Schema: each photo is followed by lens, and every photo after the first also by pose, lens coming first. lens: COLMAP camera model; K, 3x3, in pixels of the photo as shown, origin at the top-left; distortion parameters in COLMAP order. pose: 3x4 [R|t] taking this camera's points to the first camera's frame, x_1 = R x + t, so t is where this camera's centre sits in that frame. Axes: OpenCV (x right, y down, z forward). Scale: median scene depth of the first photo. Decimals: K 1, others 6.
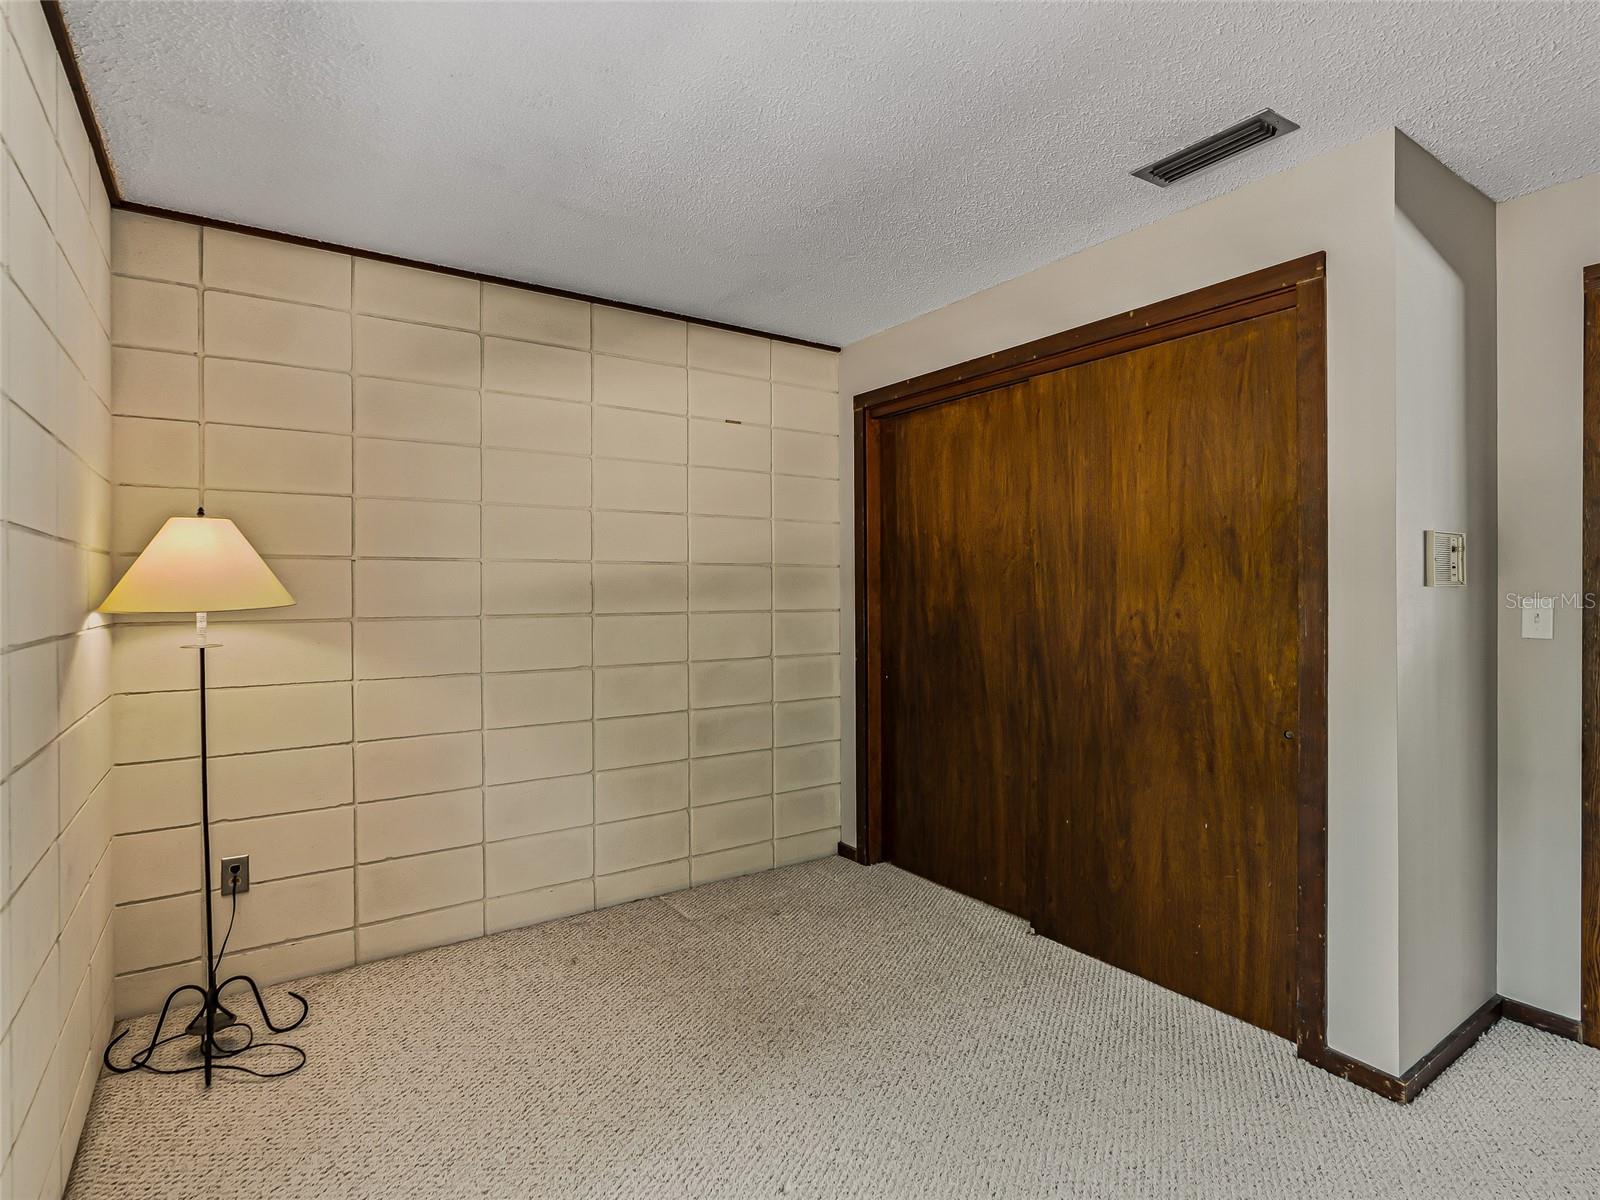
lens RADIAL K [[815.5, 0, 796.6], [0, 815.5, 594.4], [0, 0, 1]] dist [-0.018506, 0.004563]
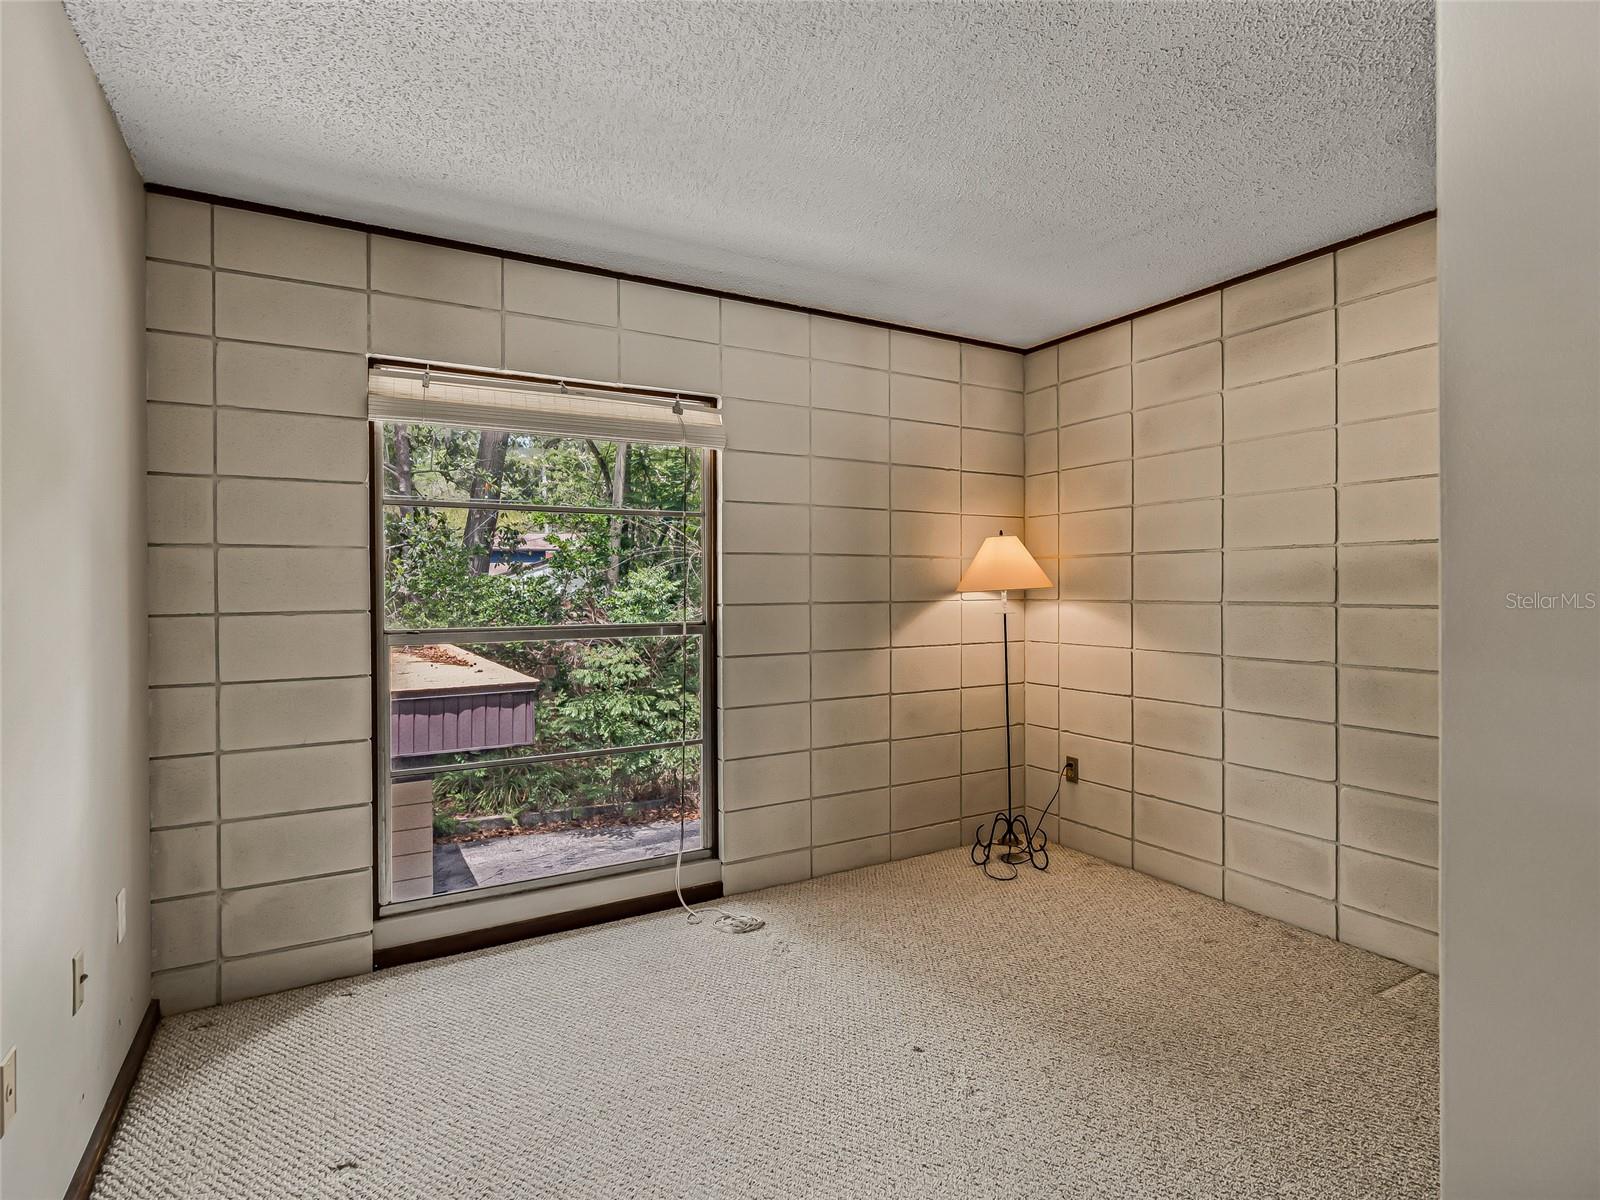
lens RADIAL K [[815.5, 0, 792.0], [0, 815.5, 593.8], [0, 0, 1]] dist [-0.018506, 0.004563]
pose [[-0.093648, 0.011895, -0.995534, 0.796020], [-0.002758, 0.999922, 0.012207, 0.004481], [0.995602, 0.003889, -0.093608, 0.580531]]
